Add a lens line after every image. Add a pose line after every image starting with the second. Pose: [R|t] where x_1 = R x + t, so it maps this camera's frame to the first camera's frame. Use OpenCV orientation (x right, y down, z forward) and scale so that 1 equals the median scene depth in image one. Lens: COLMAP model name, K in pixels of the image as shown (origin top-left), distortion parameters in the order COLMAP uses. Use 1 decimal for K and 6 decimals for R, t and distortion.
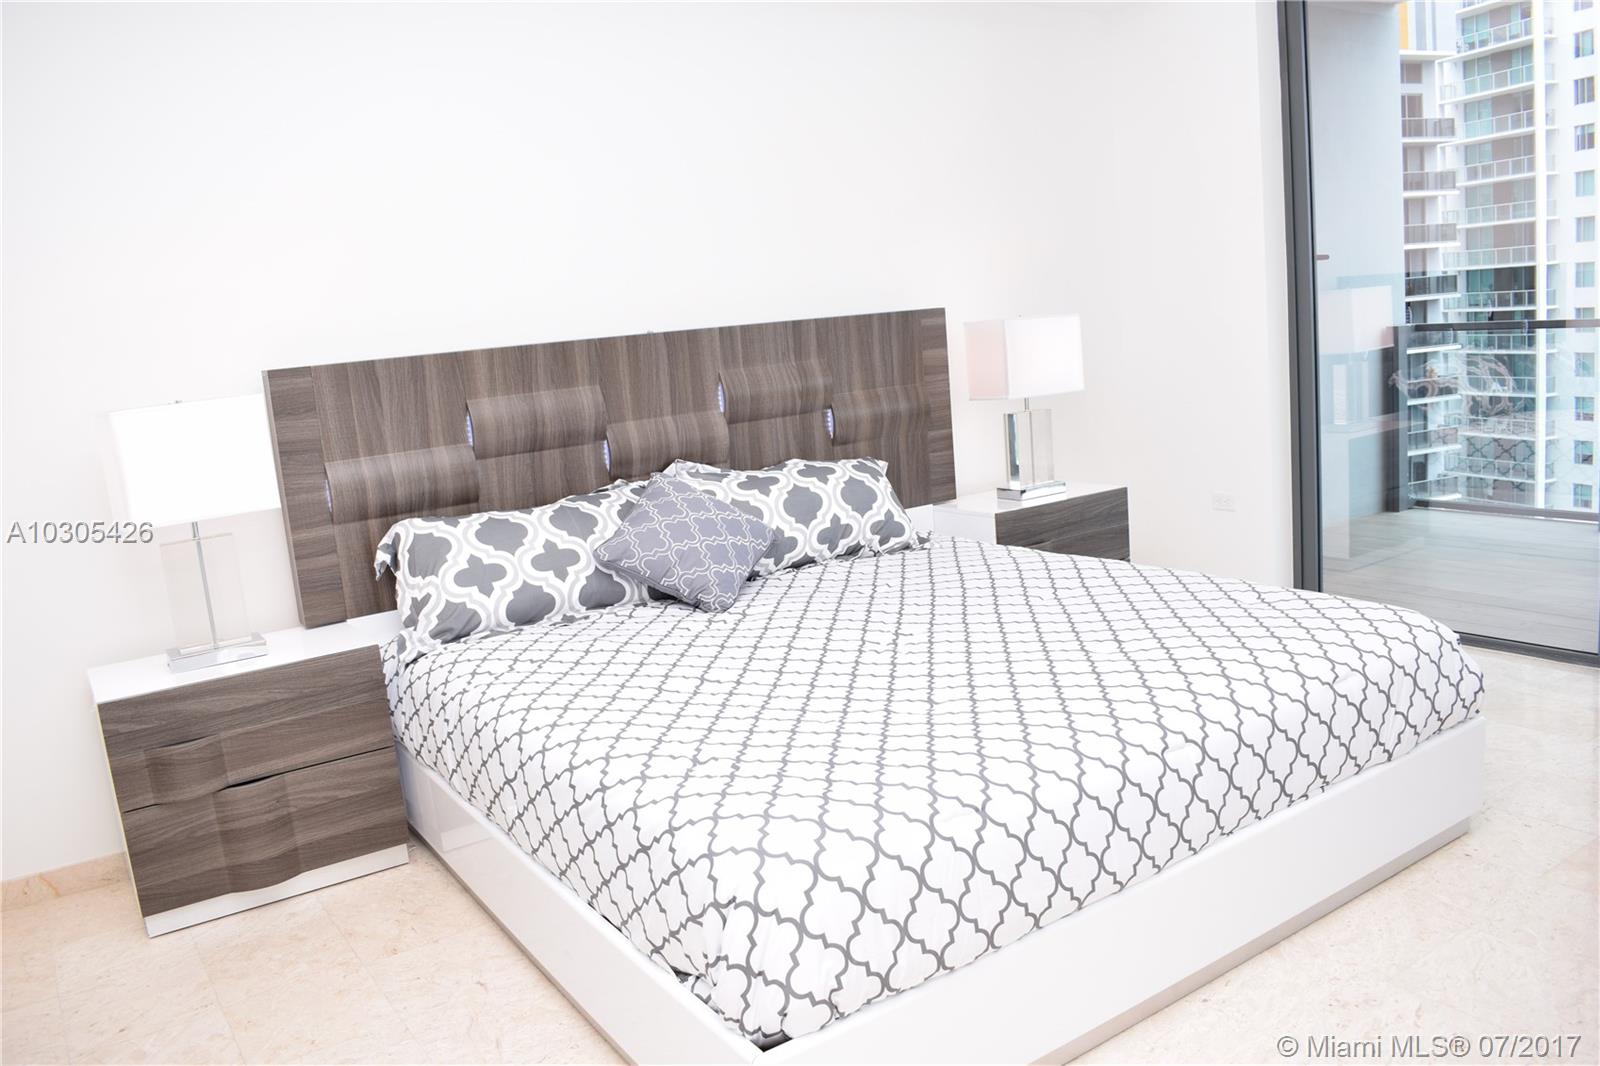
lens RADIAL K [[1260.0, 0, 804.3], [0, 1260.0, 536.8], [0, 0, 1]] dist [-0.092222, 0.015738]
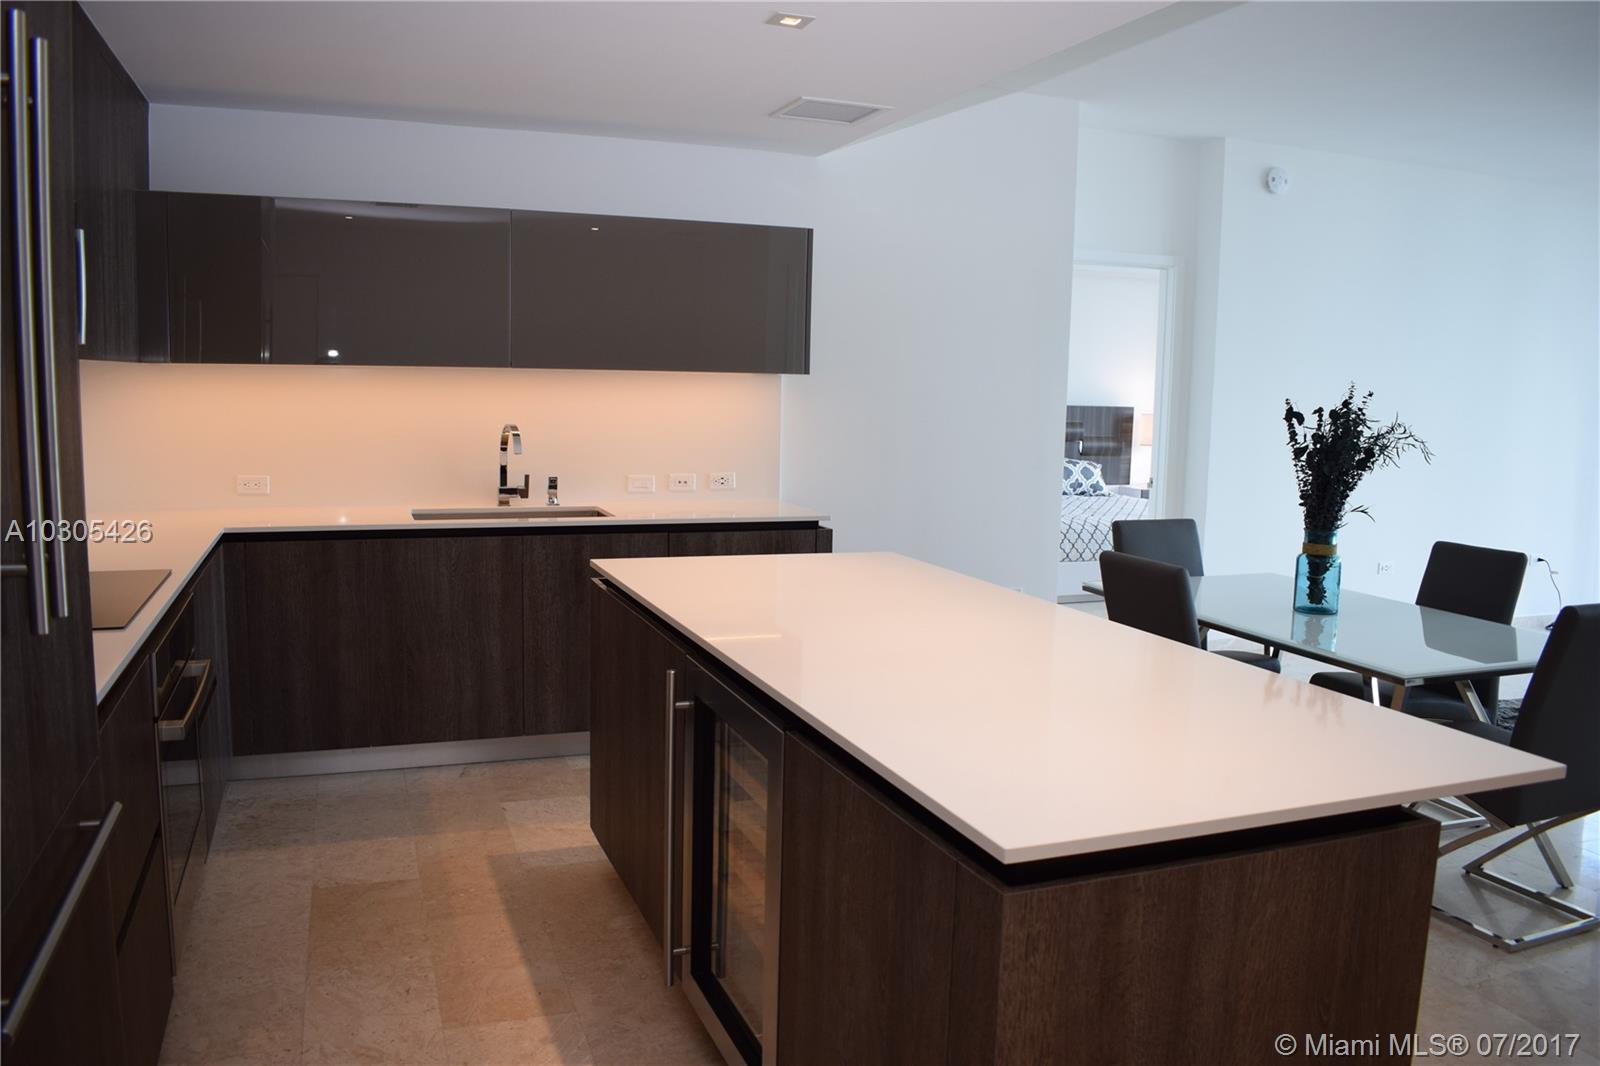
lens RADIAL K [[1260.0, 0, 804.3], [0, 1260.0, 536.8], [0, 0, 1]] dist [-0.092222, 0.015738]
pose [[0.968335, 0.131040, -0.212498, 0.044588], [-0.139401, 0.989926, -0.024786, 0.250622], [0.207109, 0.053624, 0.976847, -1.722338]]
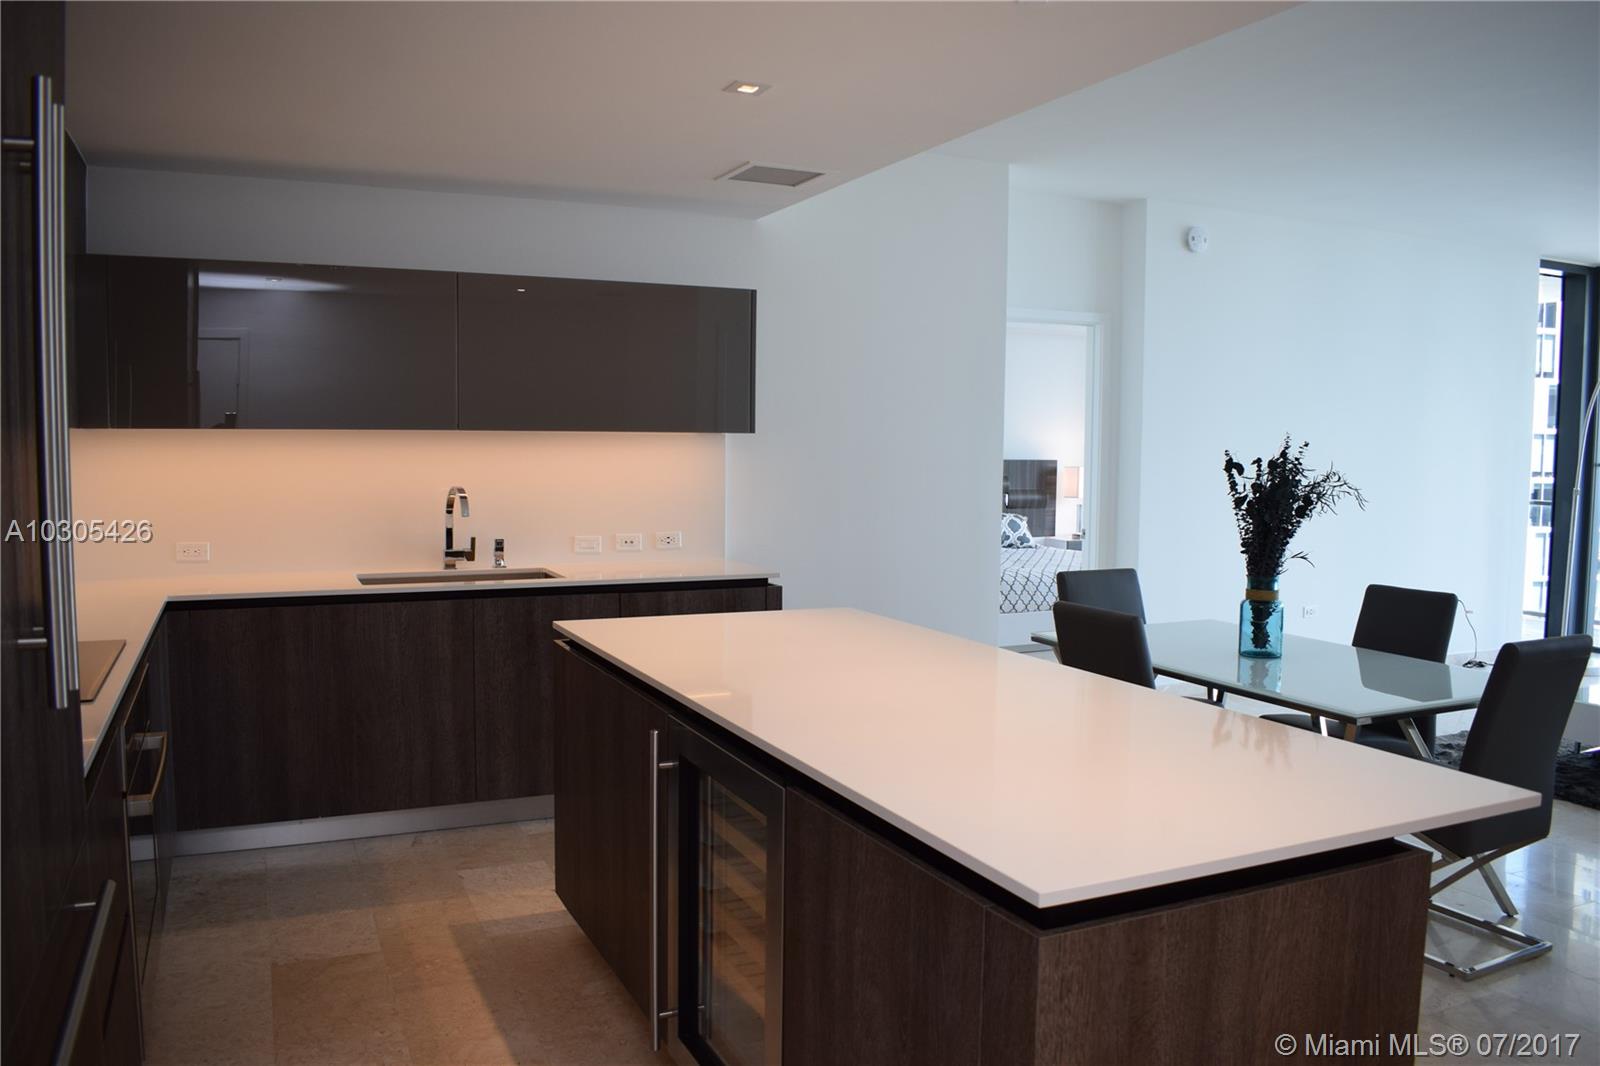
lens RADIAL K [[1260.0, 0, 804.3], [0, 1260.0, 536.8], [0, 0, 1]] dist [-0.092222, 0.015738]
pose [[0.983283, 0.103604, -0.149736, 0.006244], [-0.116289, 0.990102, -0.078581, 0.256293], [0.140113, 0.094680, 0.985598, -1.738548]]
